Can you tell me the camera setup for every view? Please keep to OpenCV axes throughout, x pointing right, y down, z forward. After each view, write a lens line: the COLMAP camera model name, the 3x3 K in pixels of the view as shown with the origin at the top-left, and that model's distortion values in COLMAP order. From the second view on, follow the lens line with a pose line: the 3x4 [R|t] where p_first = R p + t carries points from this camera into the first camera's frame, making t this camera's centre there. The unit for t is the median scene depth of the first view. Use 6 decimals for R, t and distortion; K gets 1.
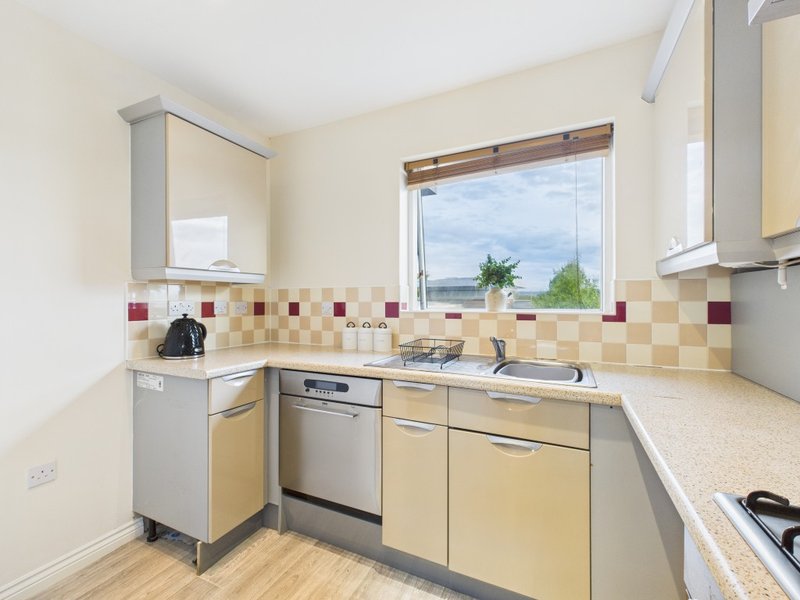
lens RADIAL K [[355.9, 0, 392.3], [0, 355.9, 304.9], [0, 0, 1]] dist [-0.002651, -0.000137]
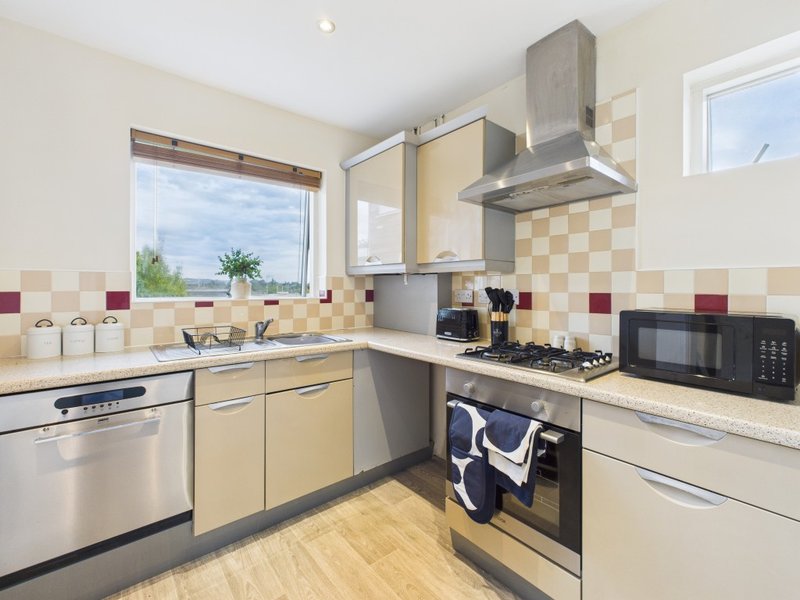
lens RADIAL K [[350.9, 0, 402.5], [0, 350.9, 300.7], [0, 0, 1]] dist [0.001670, 0.000339]
pose [[0.404611, -0.031340, 0.913952, -0.667430], [0.008320, 0.999497, 0.030590, -0.007232], [-0.914451, -0.004773, 0.404668, 0.079774]]
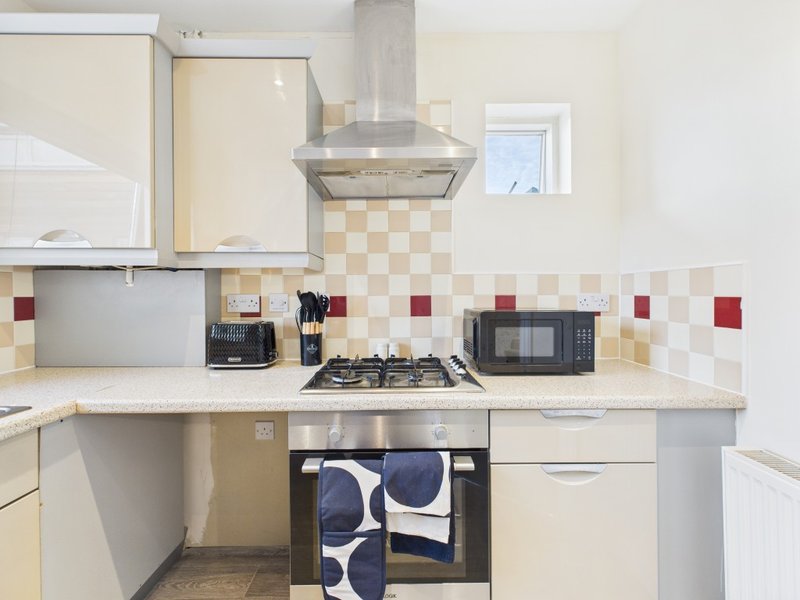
lens RADIAL K [[350.9, 0, 402.5], [0, 350.9, 300.7], [0, 0, 1]] dist [0.001670, 0.000339]
pose [[-0.447785, -0.017081, 0.893978, -0.371537], [0.017204, 0.999468, 0.027714, -0.007435], [-0.893975, 0.027790, -0.447253, 0.474584]]
